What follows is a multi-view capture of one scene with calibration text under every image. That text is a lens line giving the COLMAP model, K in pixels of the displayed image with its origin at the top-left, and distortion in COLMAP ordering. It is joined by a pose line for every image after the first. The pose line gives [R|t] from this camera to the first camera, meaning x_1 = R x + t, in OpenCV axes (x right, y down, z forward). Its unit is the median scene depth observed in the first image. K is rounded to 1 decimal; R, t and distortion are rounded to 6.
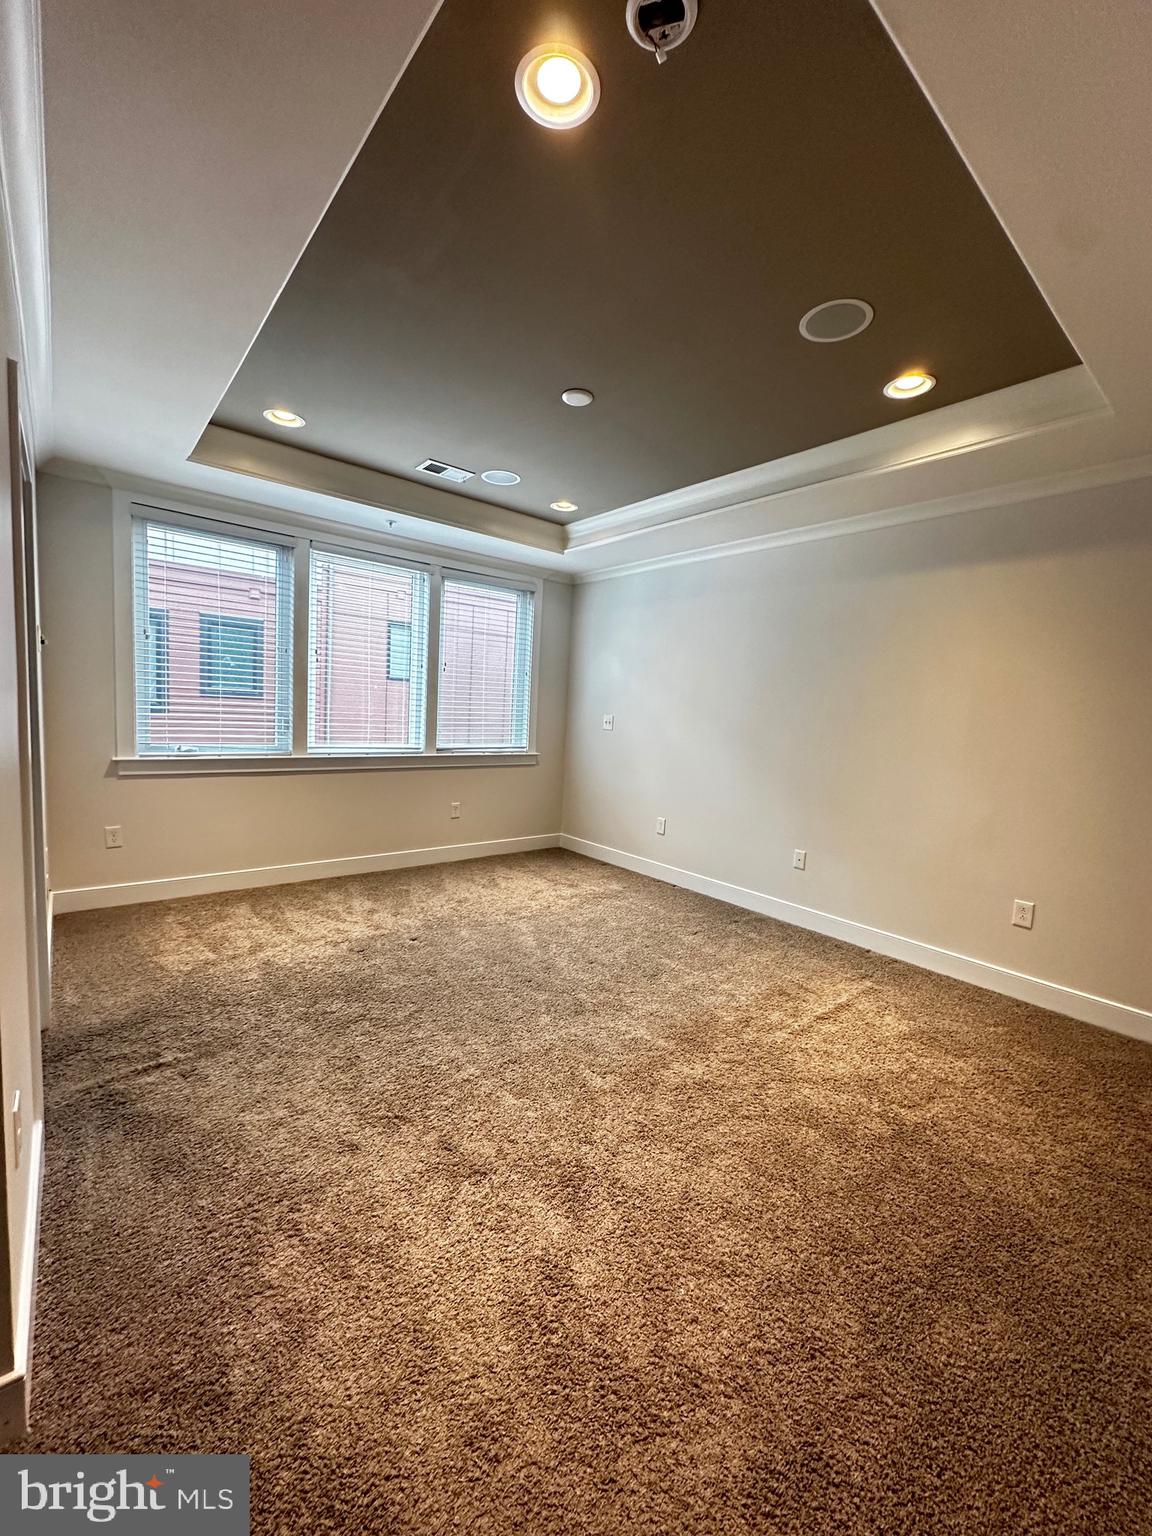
lens RADIAL K [[612.1, 0, 576.0], [0, 612.1, 768.0], [0, 0, 1]] dist [-0.003836, 0.000240]
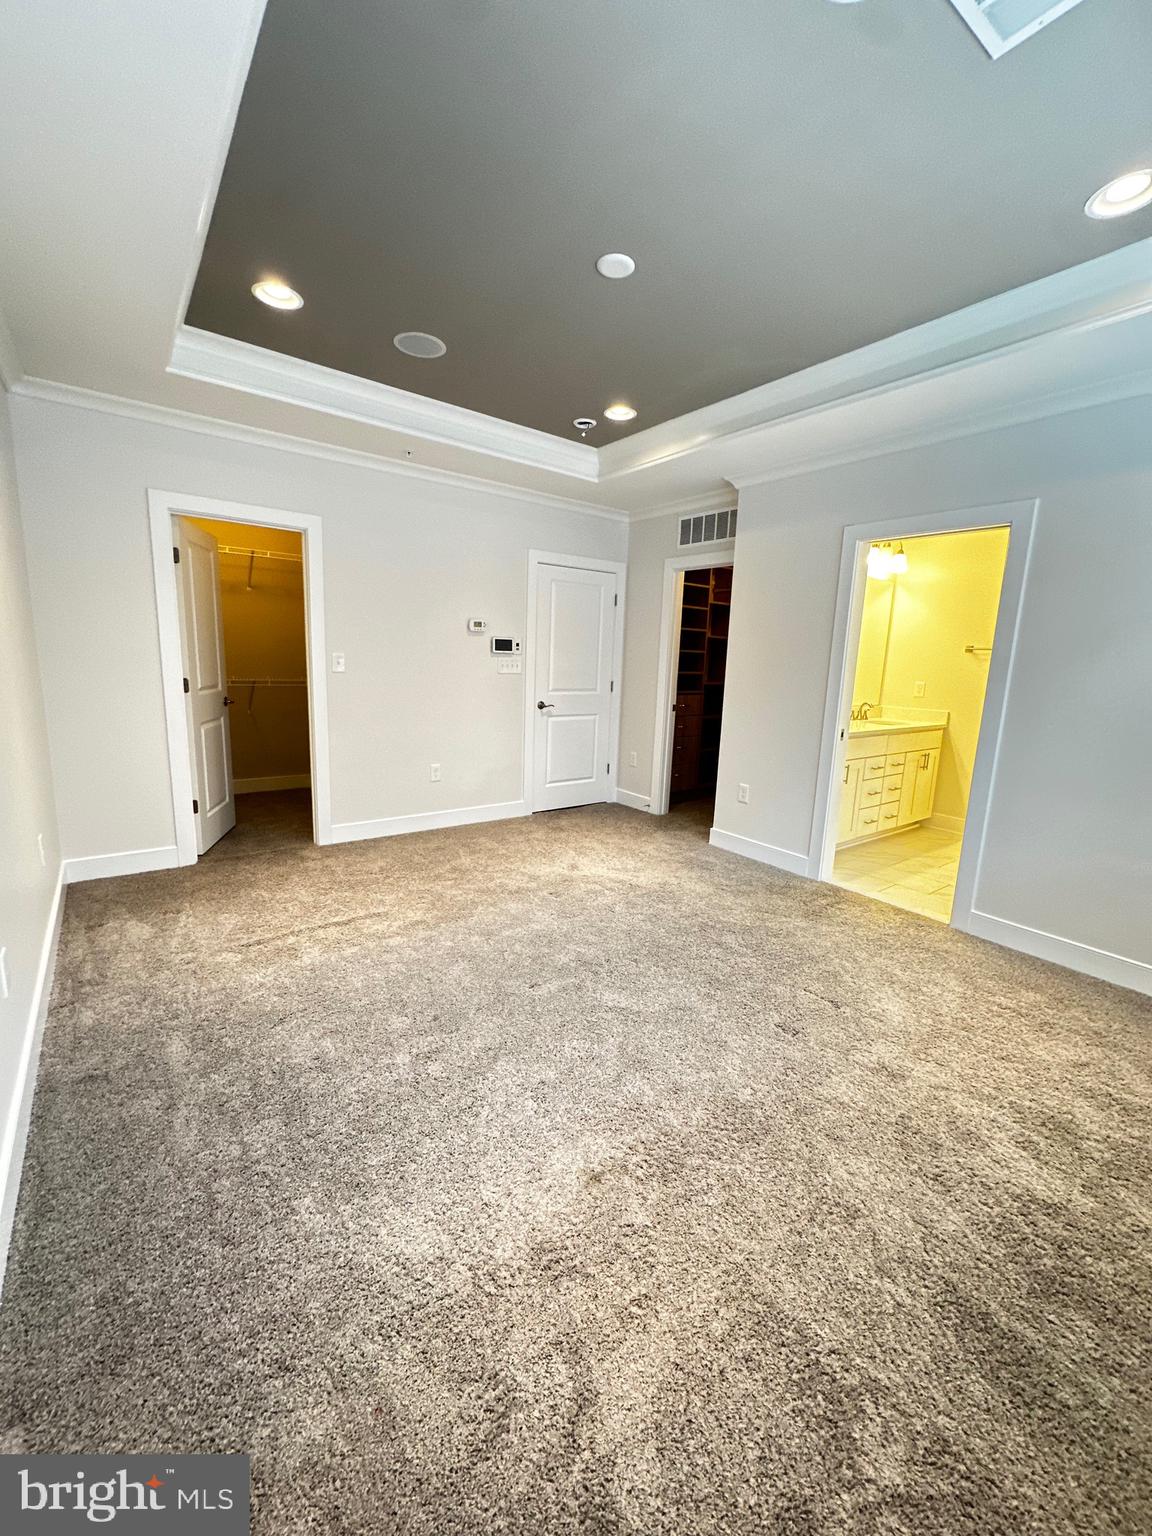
lens RADIAL K [[612.1, 0, 576.0], [0, 612.1, 768.0], [0, 0, 1]] dist [-0.003836, 0.000240]
pose [[-0.995339, -0.094008, 0.021521, -0.016062], [-0.083955, 0.954450, 0.286315, -0.136344], [-0.047457, 0.283174, -0.957894, 1.307394]]
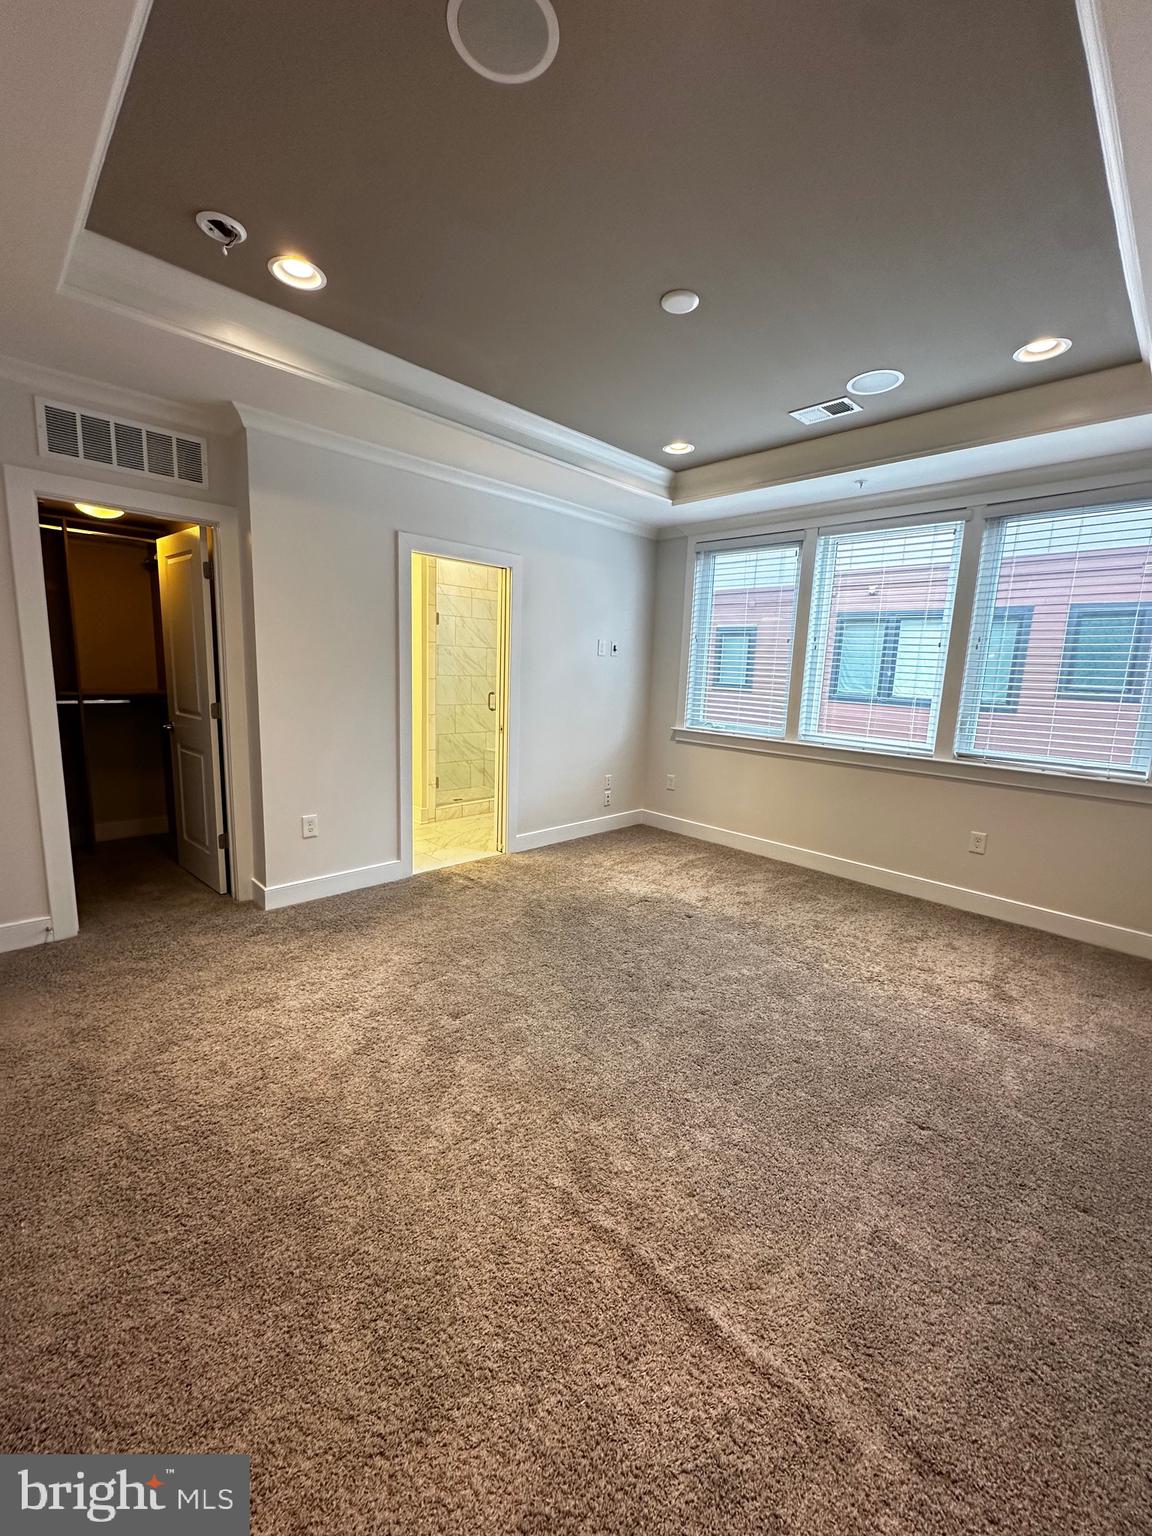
lens RADIAL K [[612.1, 0, 576.0], [0, 612.1, 768.0], [0, 0, 1]] dist [-0.003836, 0.000240]
pose [[0.087340, 0.115037, -0.989514, 0.583741], [-0.132602, 0.985813, 0.102902, -0.035754], [0.987314, 0.122224, 0.101355, 0.570390]]
